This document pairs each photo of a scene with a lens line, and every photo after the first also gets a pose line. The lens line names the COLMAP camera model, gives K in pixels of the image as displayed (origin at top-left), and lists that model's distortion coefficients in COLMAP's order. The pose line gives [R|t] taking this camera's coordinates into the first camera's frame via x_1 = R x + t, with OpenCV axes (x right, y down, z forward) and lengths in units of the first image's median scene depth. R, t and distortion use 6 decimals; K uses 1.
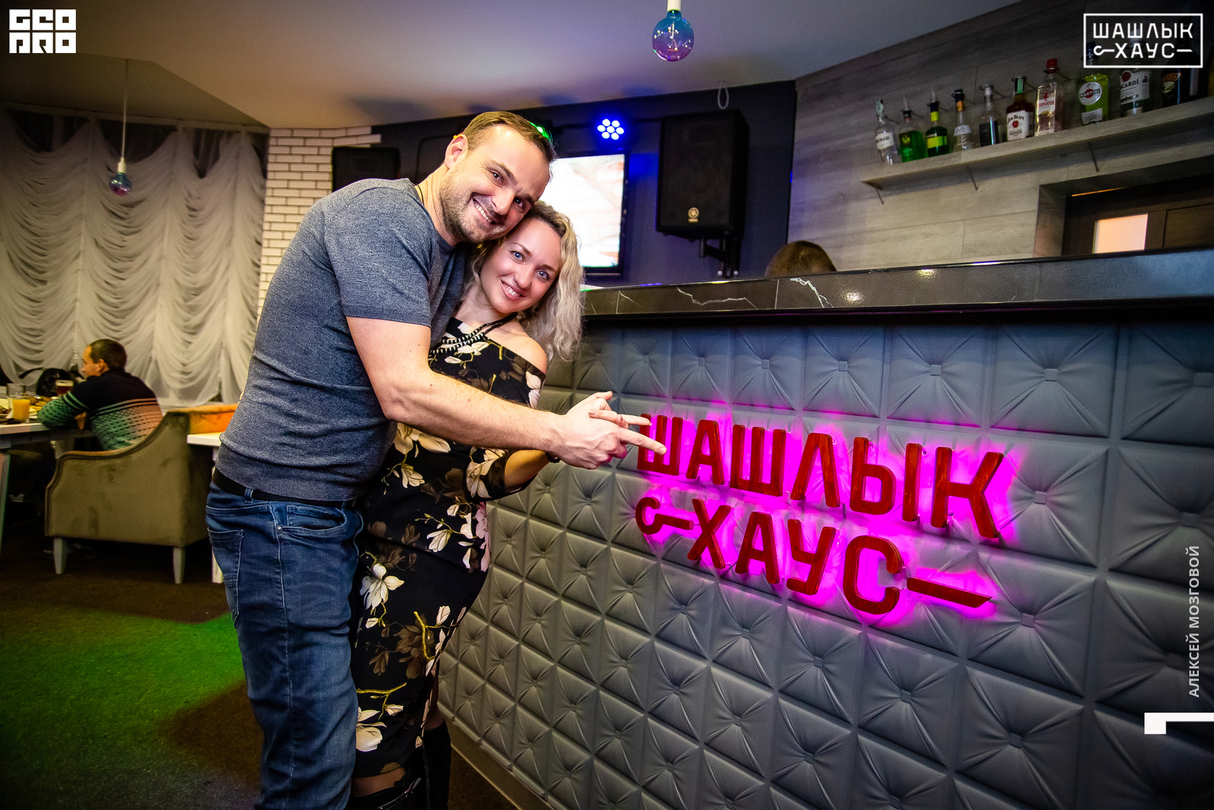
lens RADIAL K [[766.9, 0, 607.0], [0, 766.9, 405.0], [0, 0, 1]] dist [-0.110027, 0.090953]
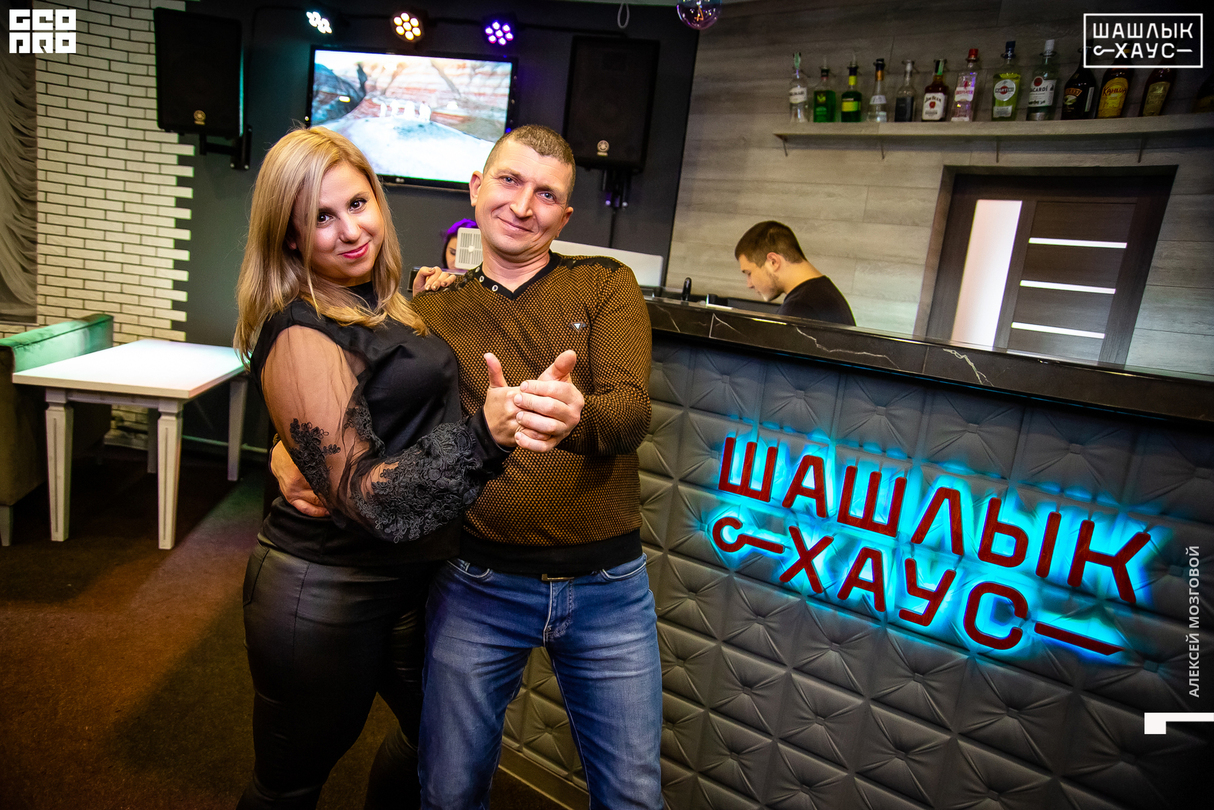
lens RADIAL K [[775.5, 0, 577.3], [0, 775.5, 398.8], [0, 0, 1]] dist [-0.108307, 0.092425]
pose [[0.961066, 0.000502, 0.276319, -0.237670], [-0.042989, 0.988094, 0.147725, -0.100451], [-0.272955, -0.153852, 0.949645, 0.049517]]
